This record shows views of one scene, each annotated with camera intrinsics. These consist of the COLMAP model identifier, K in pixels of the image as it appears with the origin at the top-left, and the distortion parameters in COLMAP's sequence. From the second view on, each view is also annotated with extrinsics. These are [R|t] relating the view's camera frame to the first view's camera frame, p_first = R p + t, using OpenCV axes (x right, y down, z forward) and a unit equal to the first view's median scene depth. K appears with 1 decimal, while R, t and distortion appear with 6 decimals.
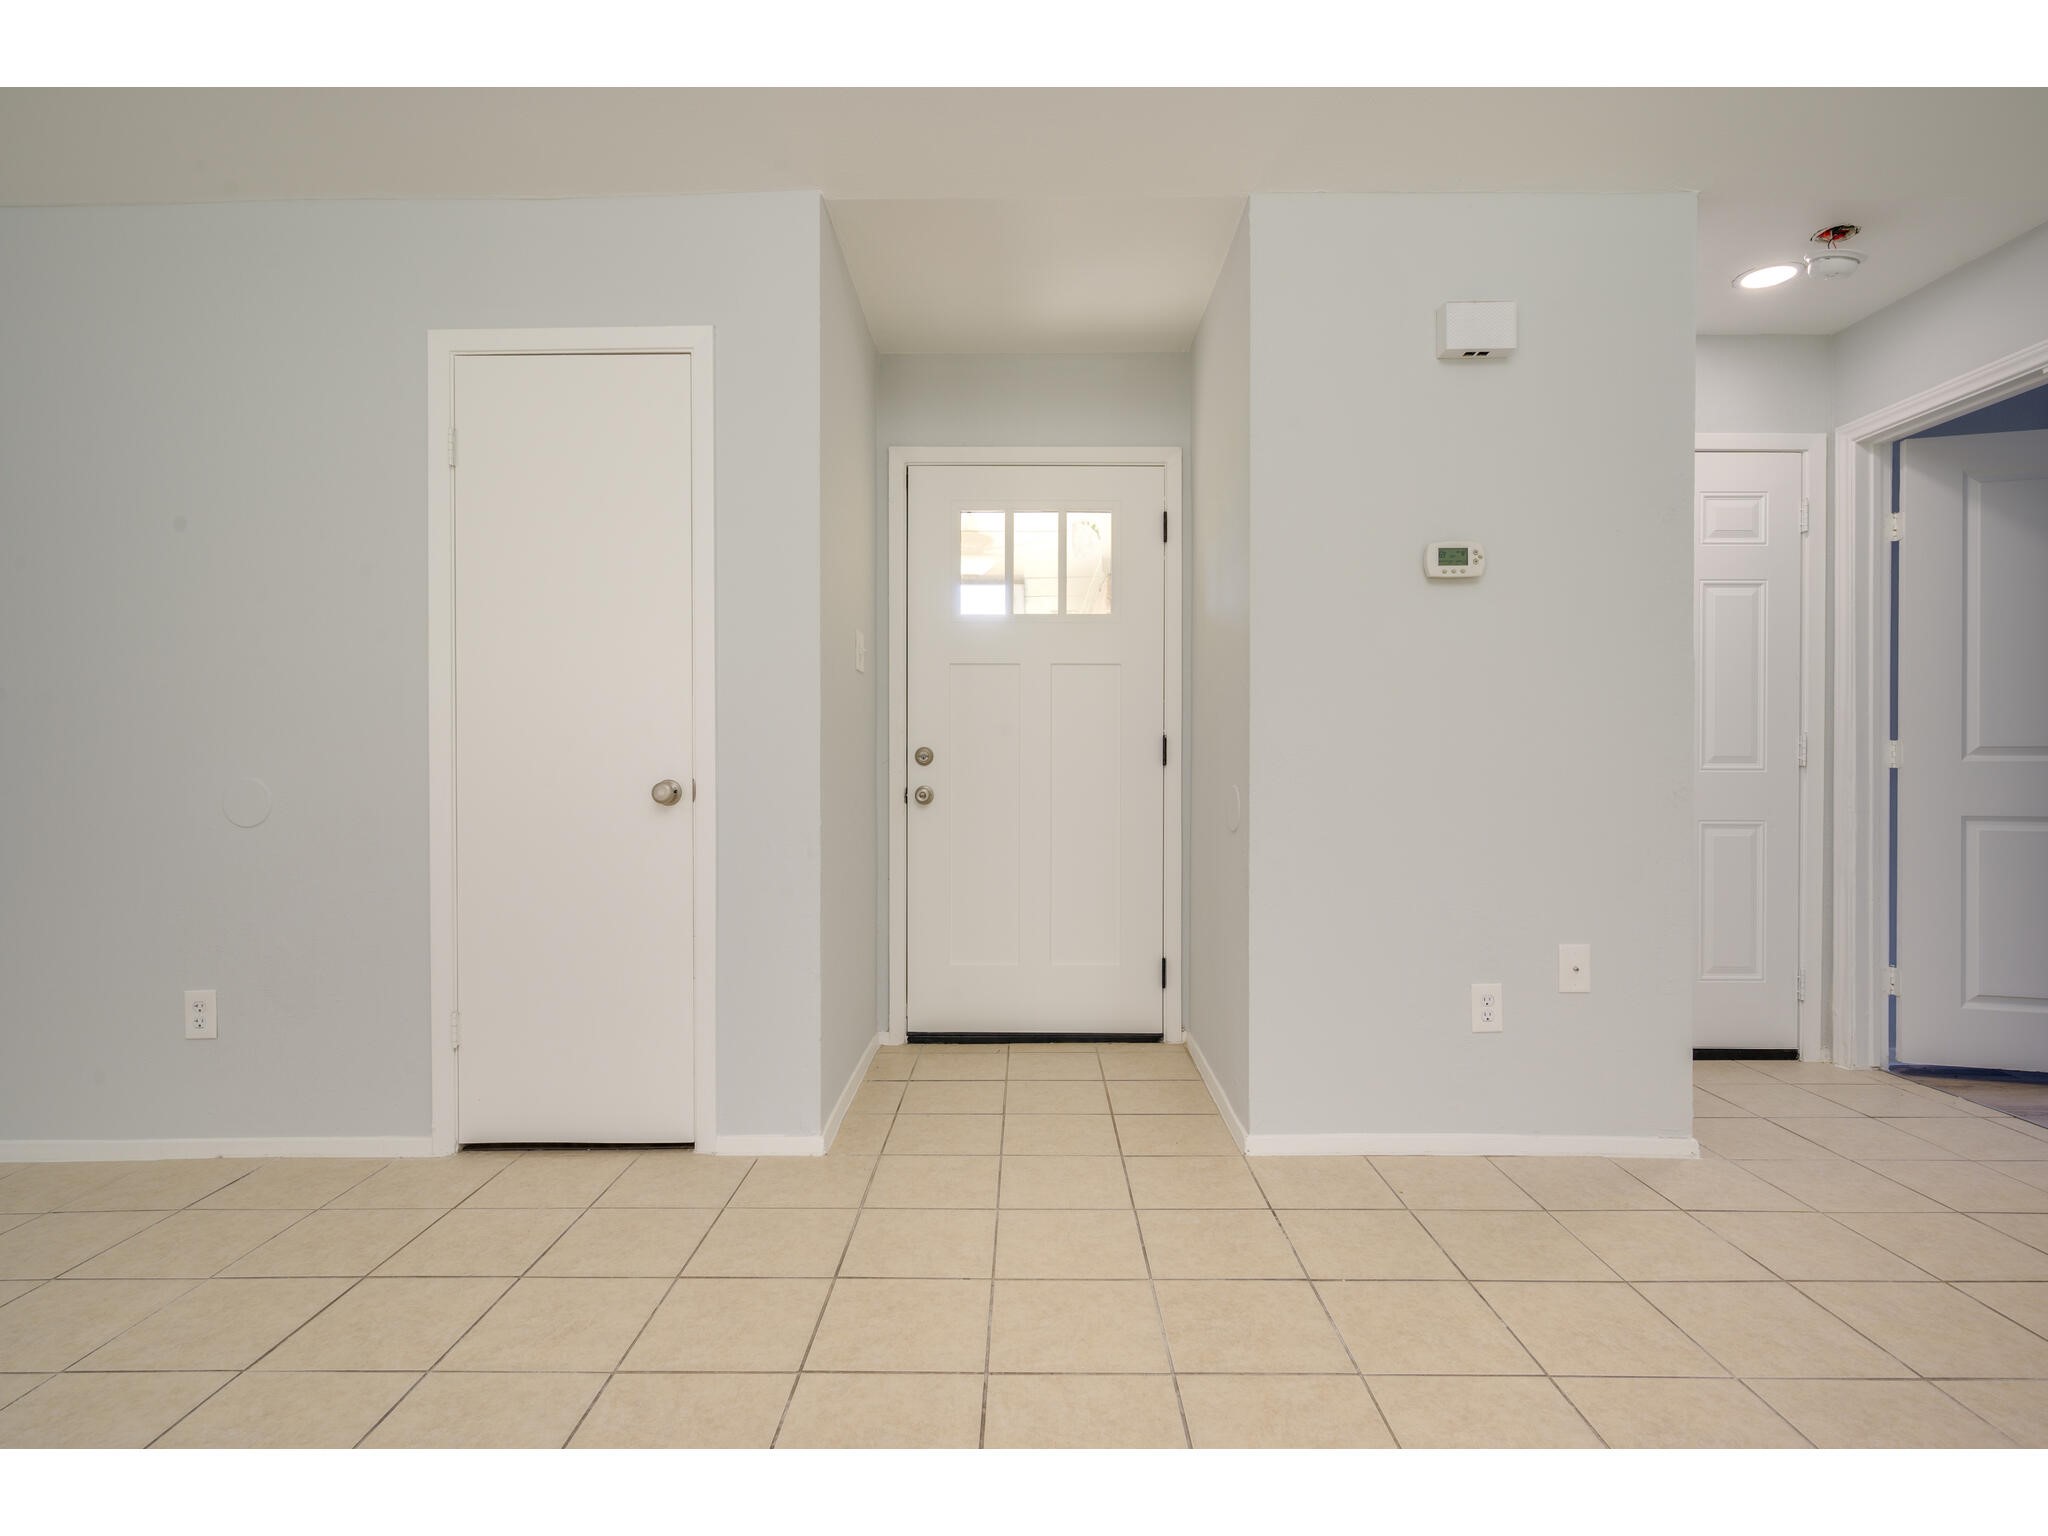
lens RADIAL K [[1024.6, 0, 1017.2], [0, 1024.6, 765.1], [0, 0, 1]] dist [-0.000978, -0.000452]
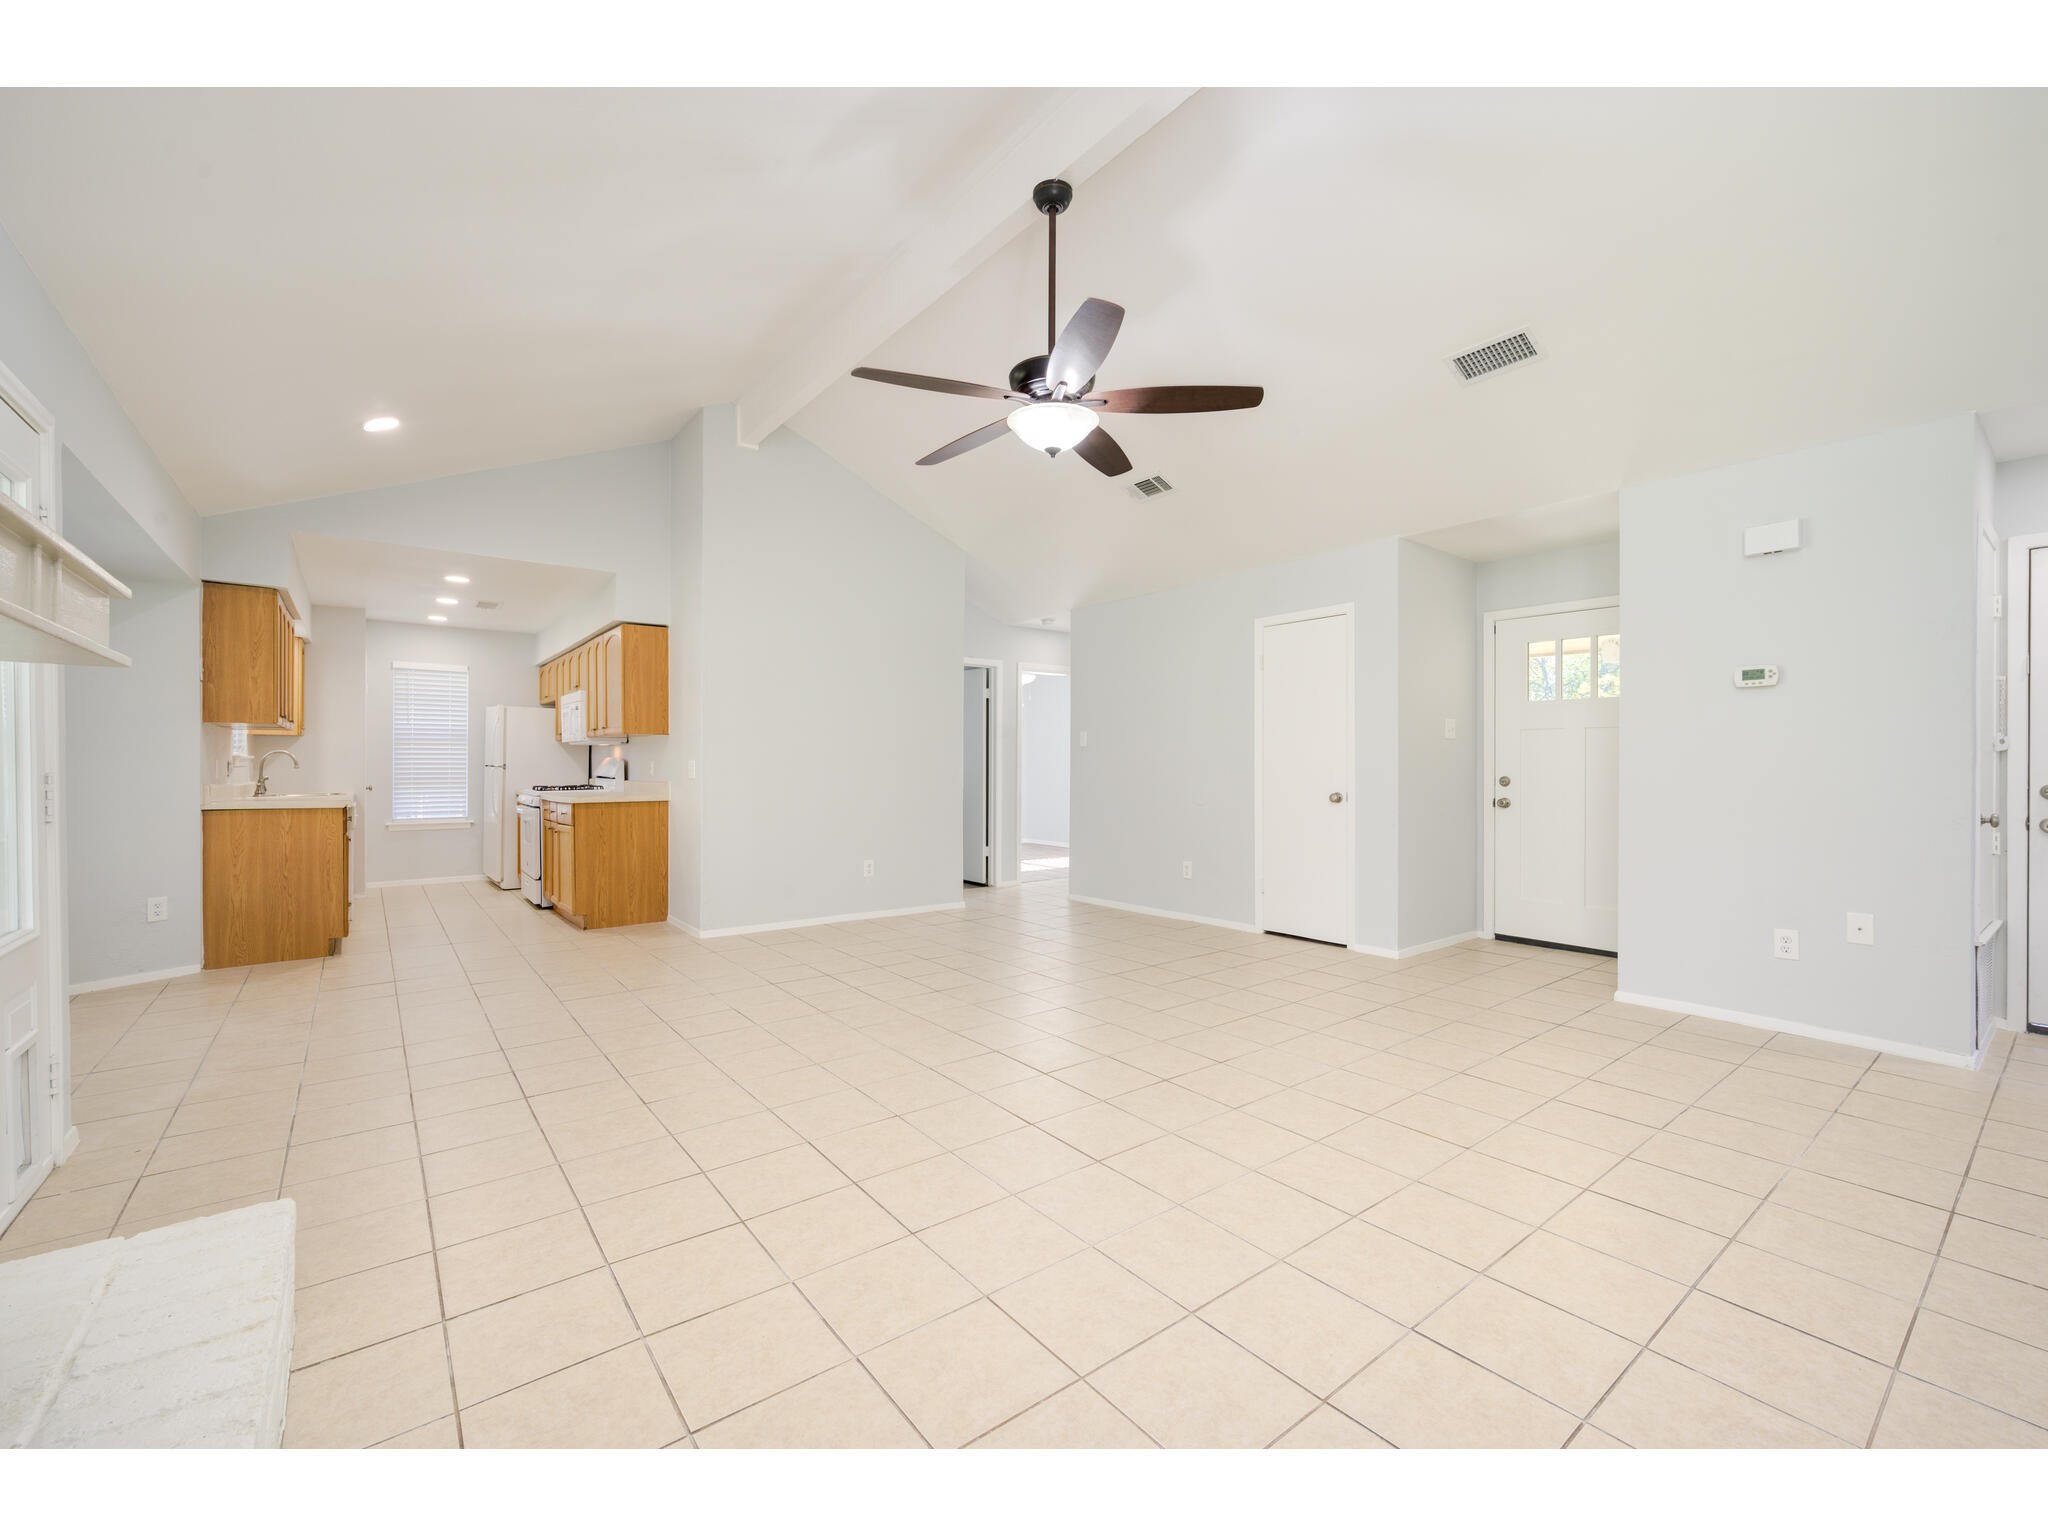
lens RADIAL K [[852.8, 0, 1024.6], [0, 852.8, 765.5], [0, 0, 1]] dist [-0.001612, -0.000062]
pose [[0.623268, 0.004588, -0.781995, 0.610743], [-0.005296, 0.999985, 0.001645, -0.037876], [0.781991, 0.003116, 0.623282, -0.653434]]
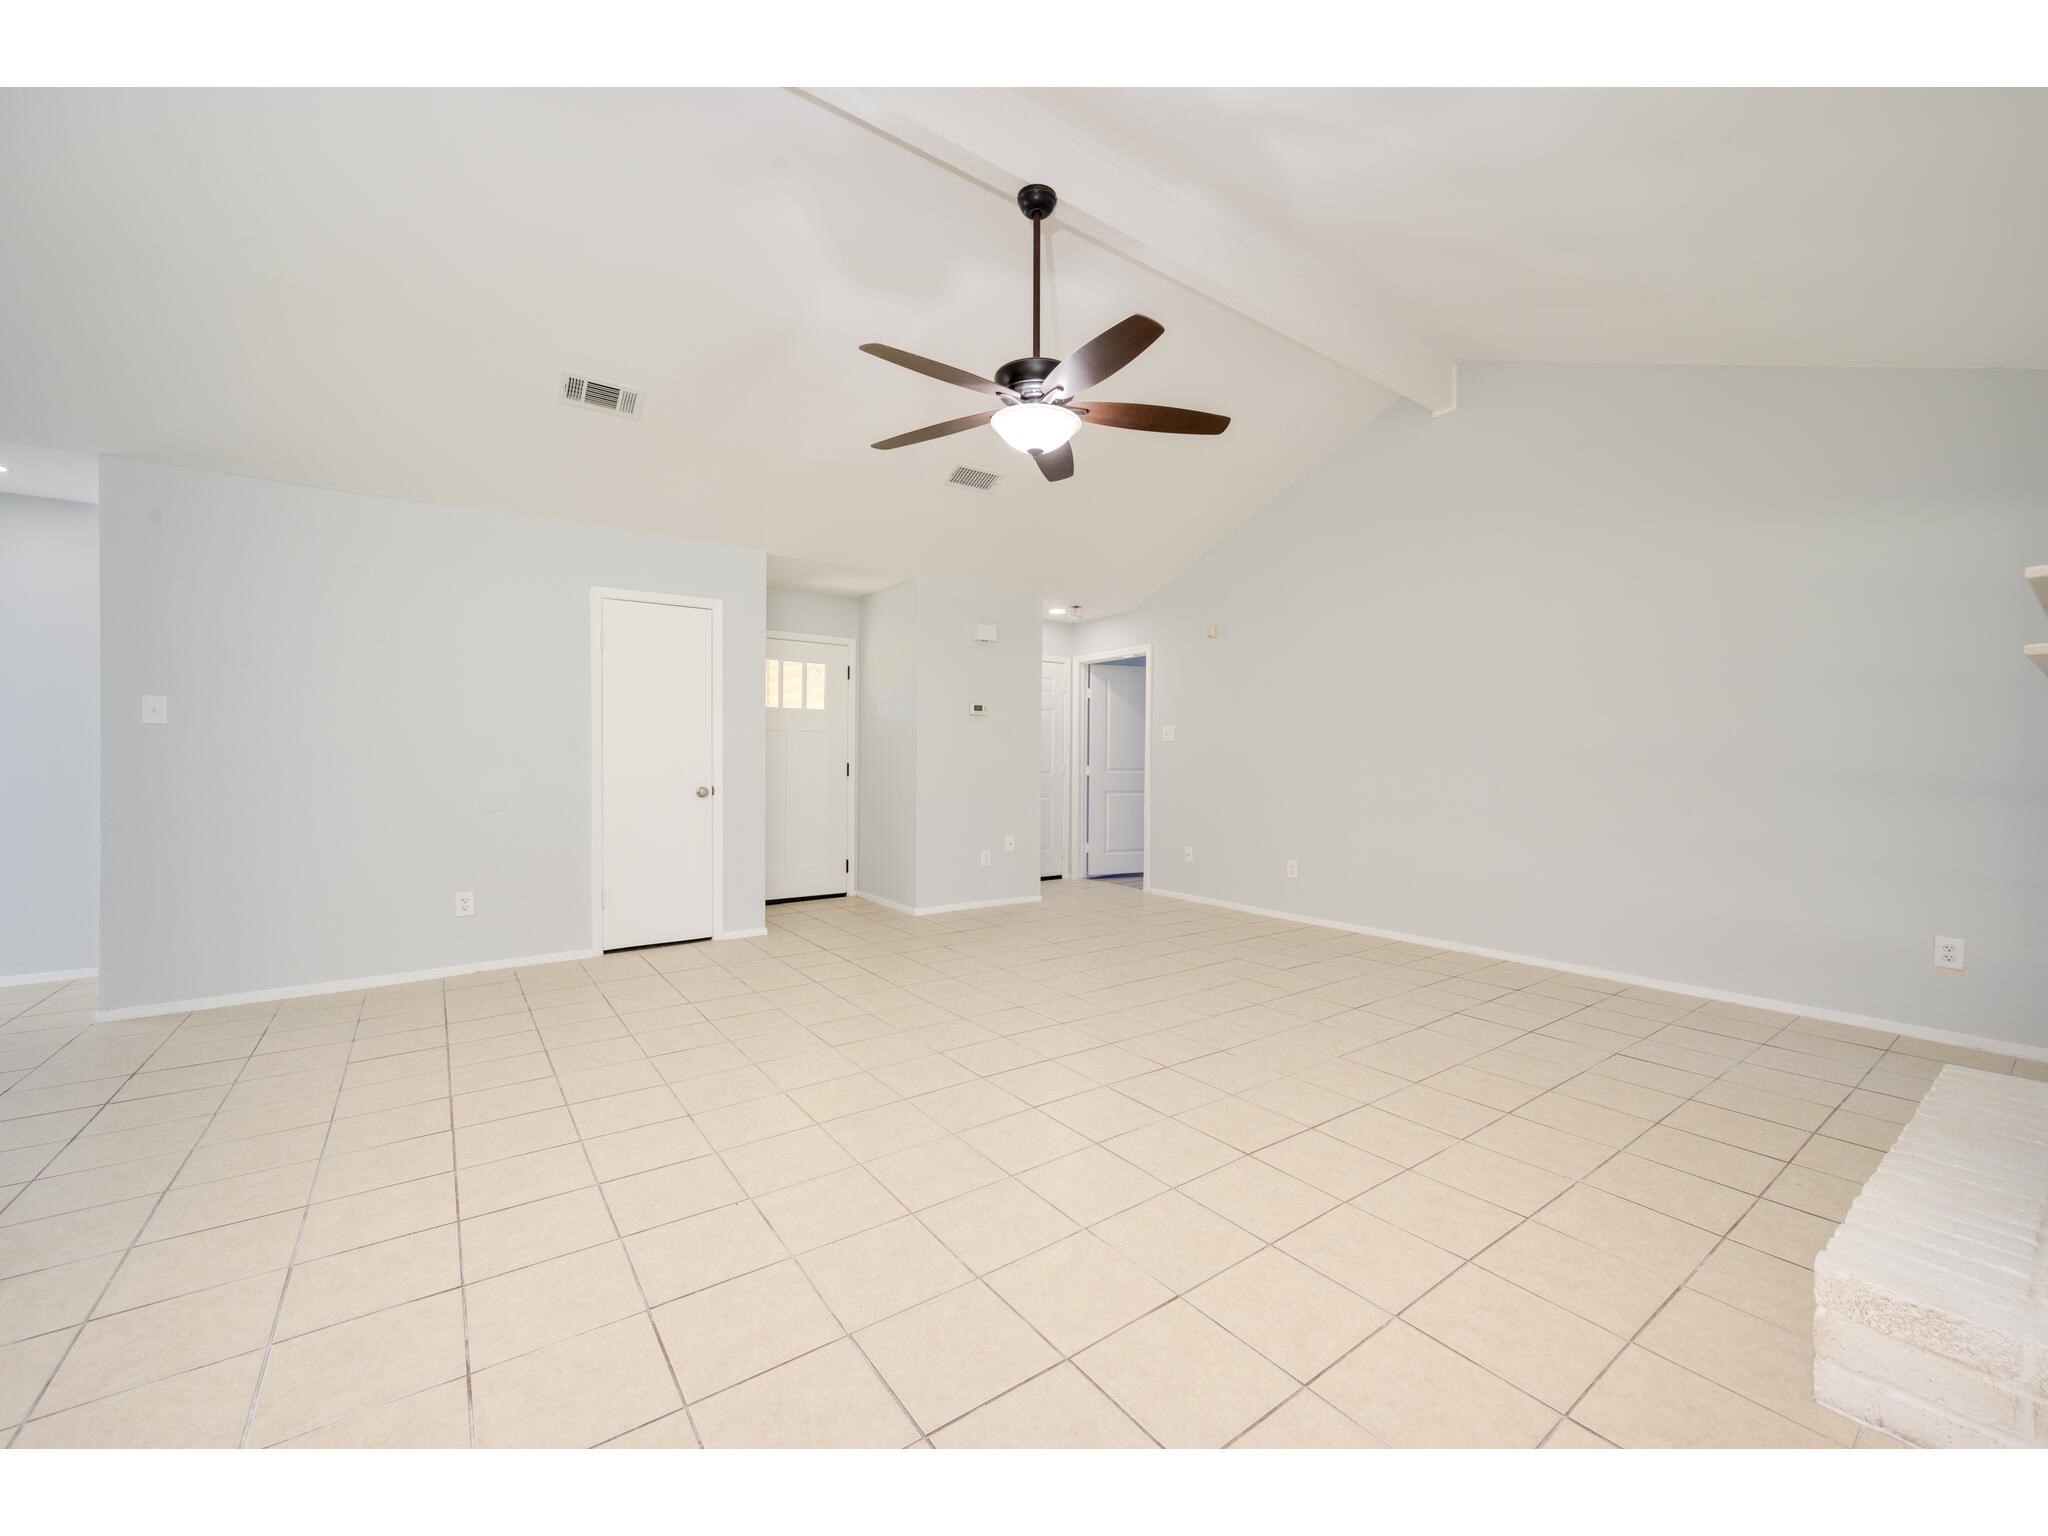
lens RADIAL K [[816.7, 0, 1031.2], [0, 816.7, 763.8], [0, 0, 1]] dist [-0.000835, 0.000071]
pose [[0.798684, 0.001302, 0.601749, -0.696706], [-0.004106, 0.999986, 0.003286, -0.038537], [-0.601737, -0.005096, 0.798678, -0.787316]]
